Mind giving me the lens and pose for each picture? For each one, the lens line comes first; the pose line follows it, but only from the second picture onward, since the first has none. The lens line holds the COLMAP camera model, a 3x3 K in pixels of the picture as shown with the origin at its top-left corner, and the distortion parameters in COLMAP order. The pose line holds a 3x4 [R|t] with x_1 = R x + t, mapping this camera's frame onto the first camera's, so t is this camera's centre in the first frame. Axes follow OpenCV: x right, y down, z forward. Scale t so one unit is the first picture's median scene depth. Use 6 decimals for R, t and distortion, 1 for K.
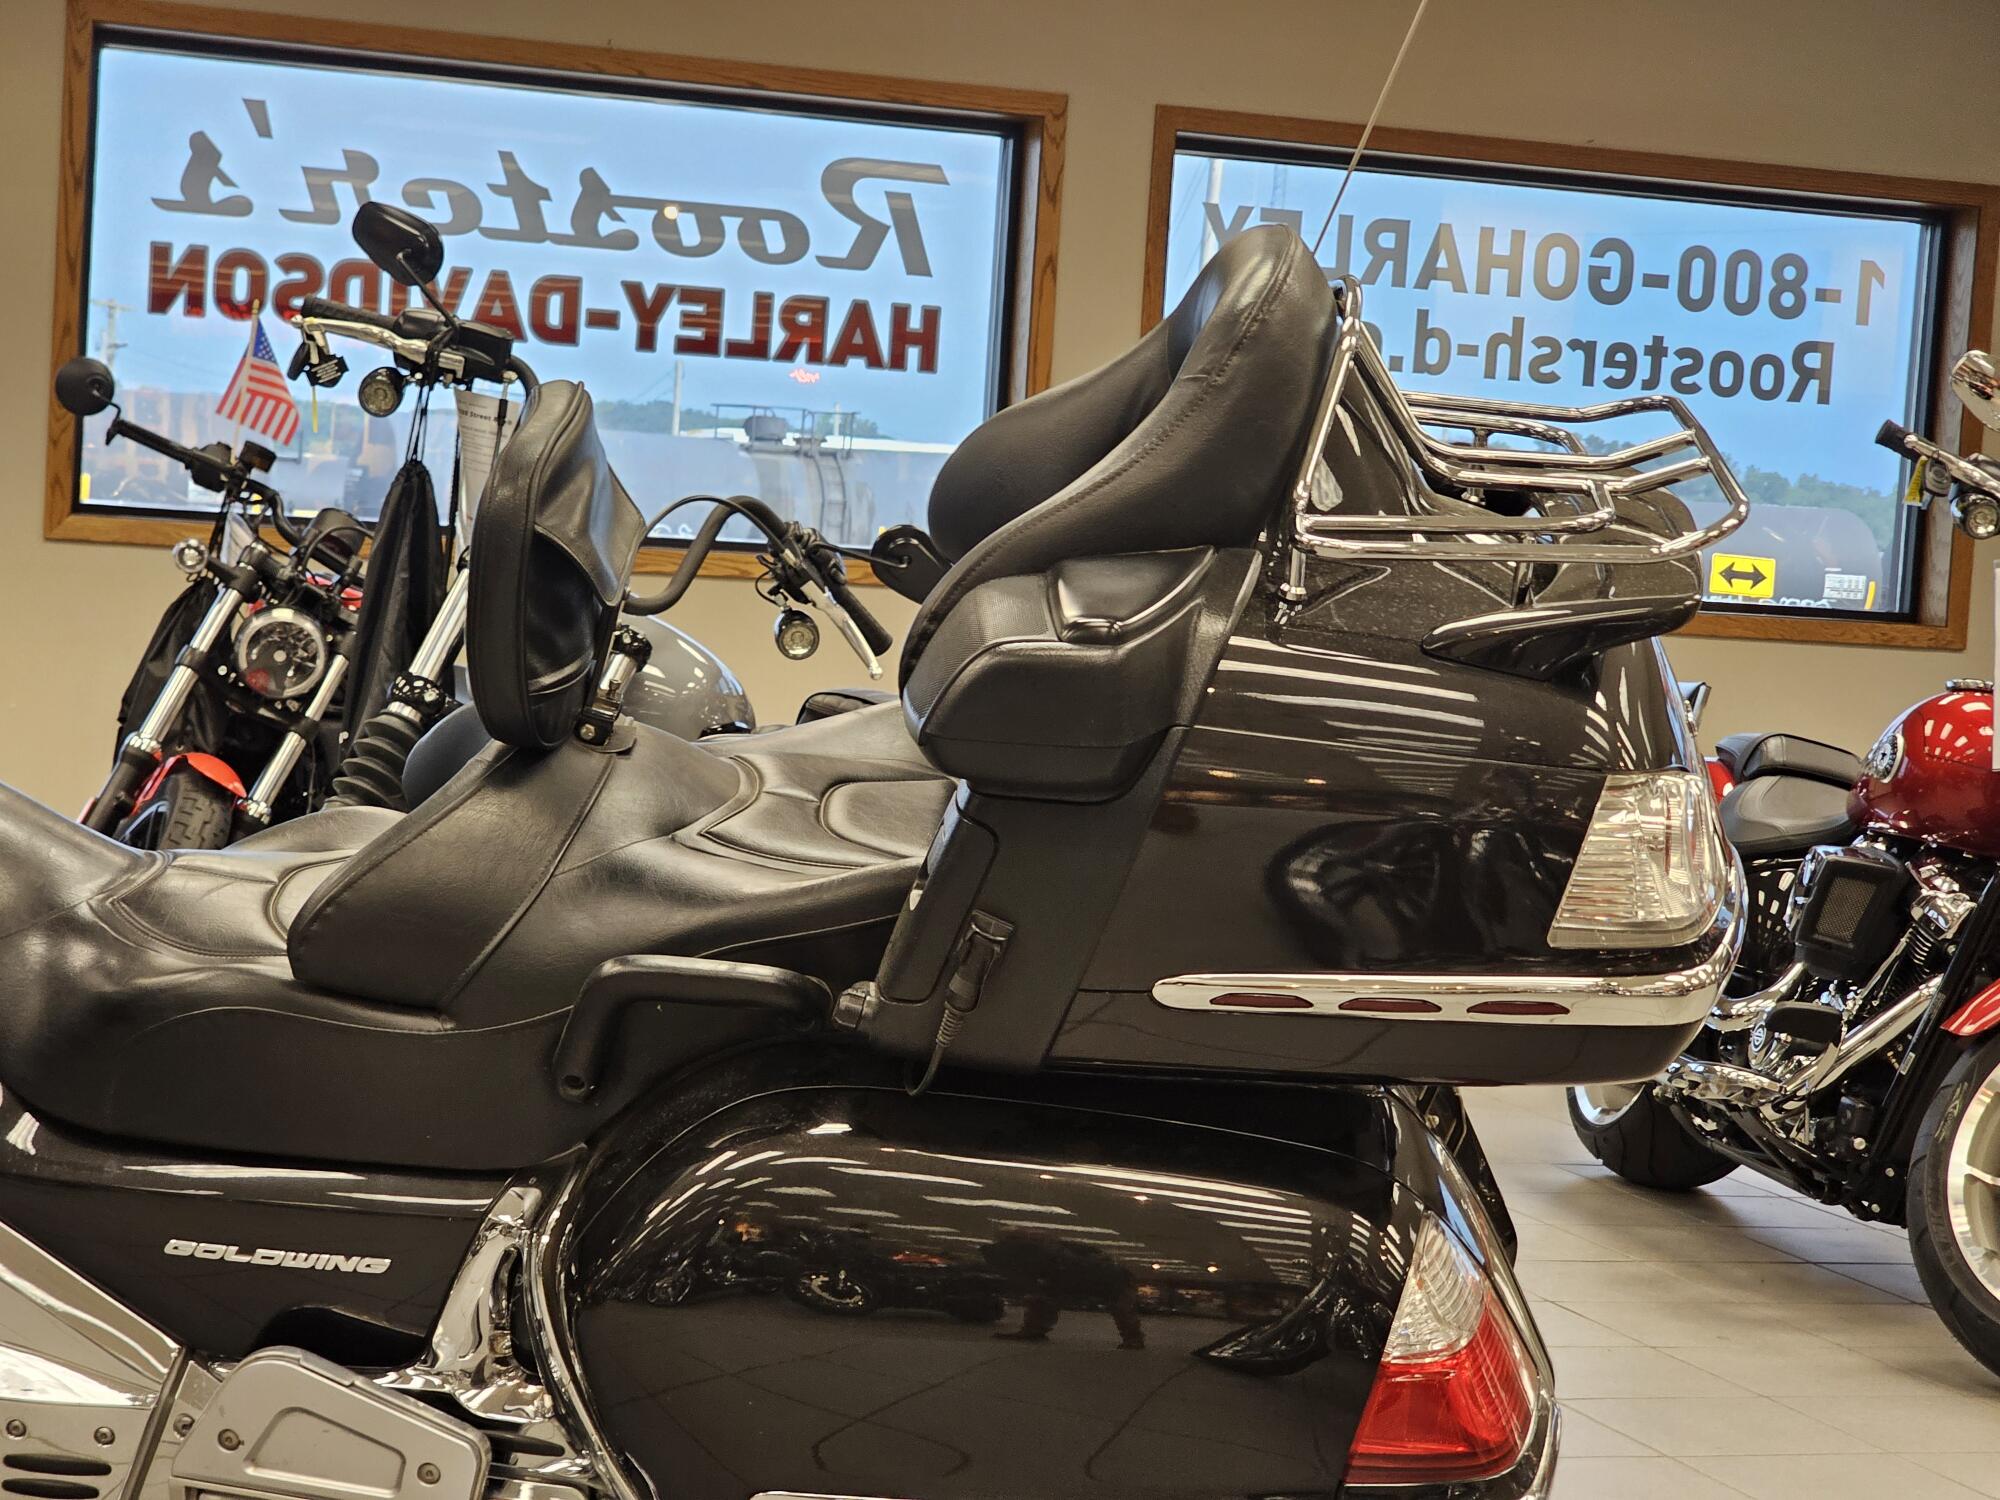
lens RADIAL K [[3882.9, 0, 1025.0], [0, 3882.9, 794.9], [0, 0, 1]] dist [-0.025372, 0.000000]
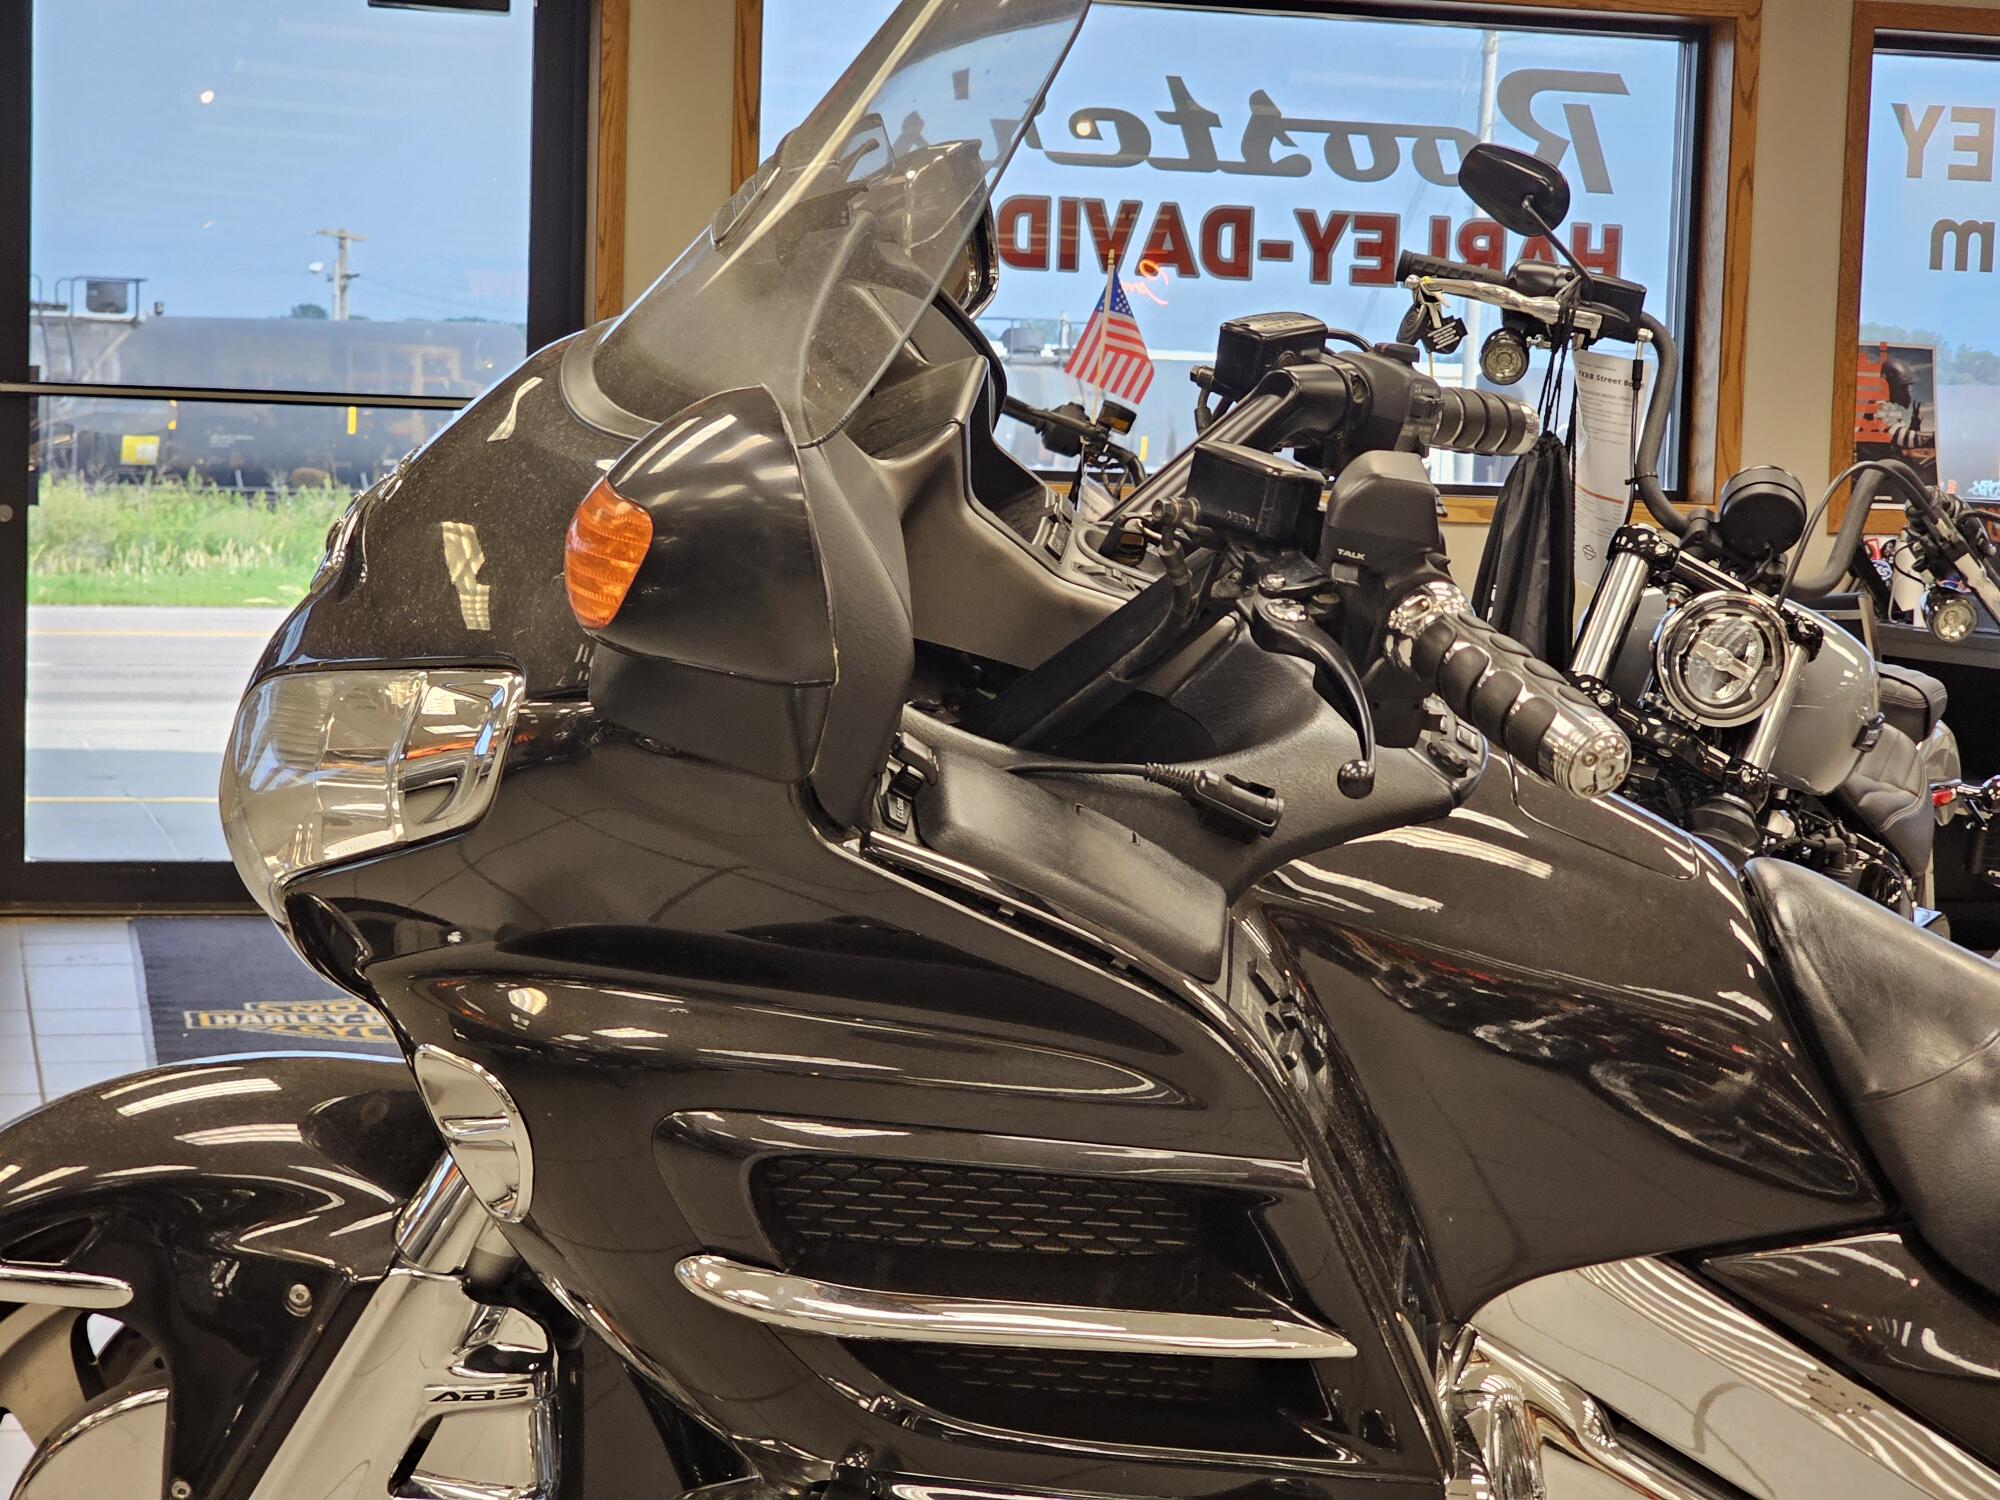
lens RADIAL K [[3882.9, 0, 982.1], [0, 3882.9, 760.1], [0, 0, 1]] dist [-0.025372, 0.000000]
pose [[0.996416, -0.023567, -0.081233, -0.208000], [0.024749, 0.999601, 0.013578, -0.025224], [0.080881, -0.015540, 0.996603, 0.095057]]
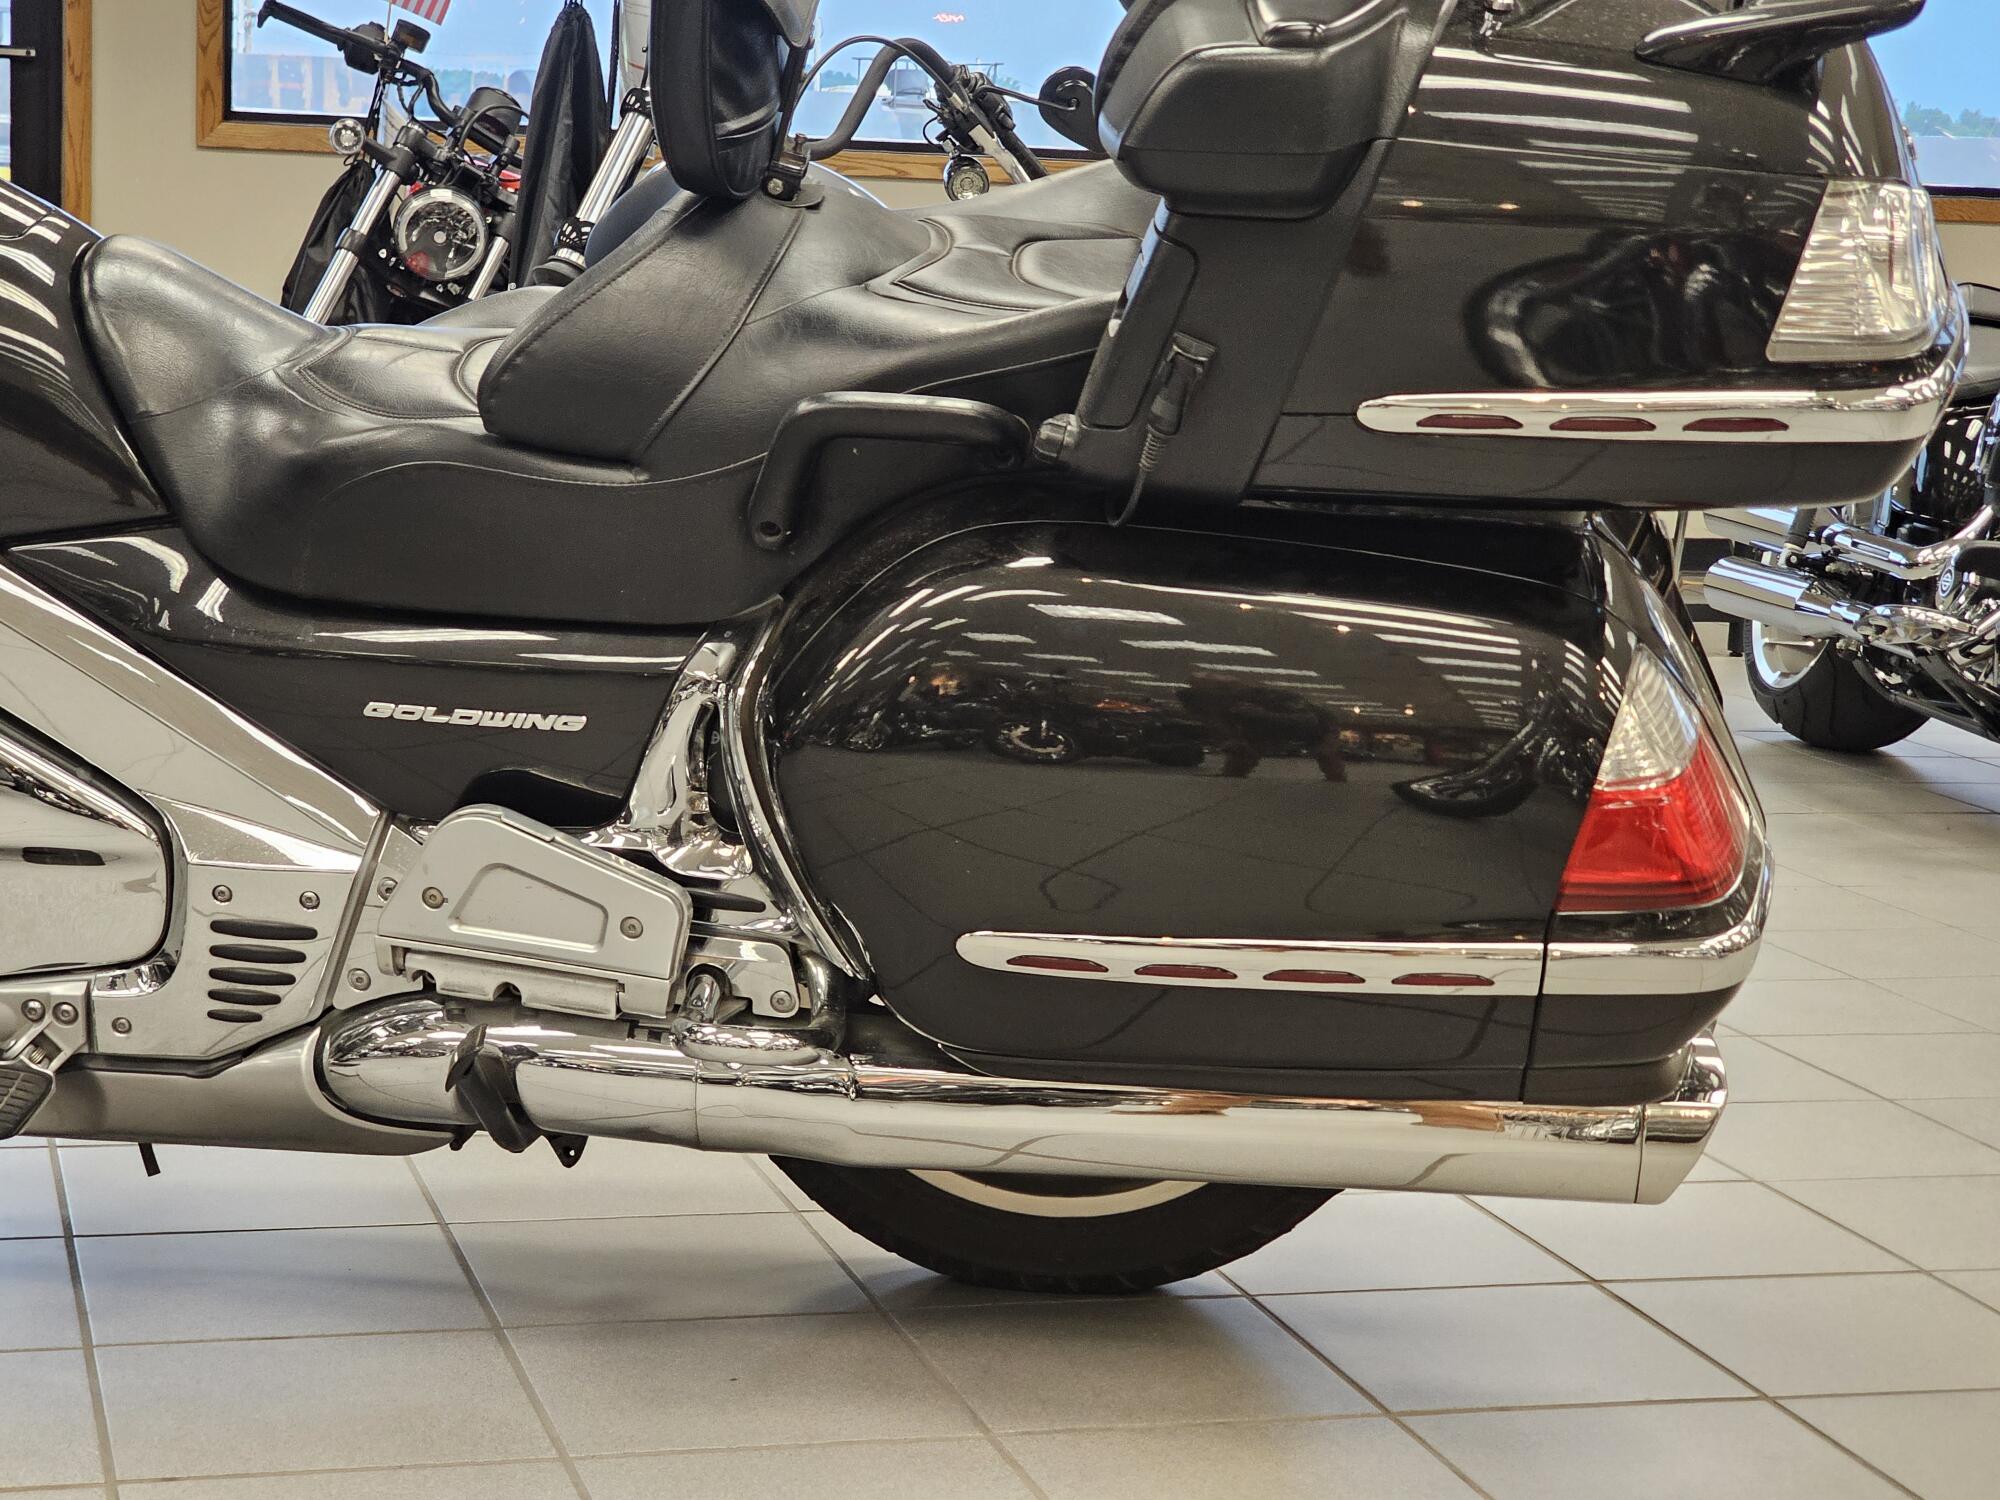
lens RADIAL K [[3882.9, 0, 1002.0], [0, 3882.9, 844.7], [0, 0, 1]] dist [-0.025372, 0.000000]
pose [[0.998920, -0.010231, -0.045327, -0.006456], [0.014744, 0.994841, 0.100366, 0.027627], [0.044066, -0.100925, 0.993918, 0.005488]]
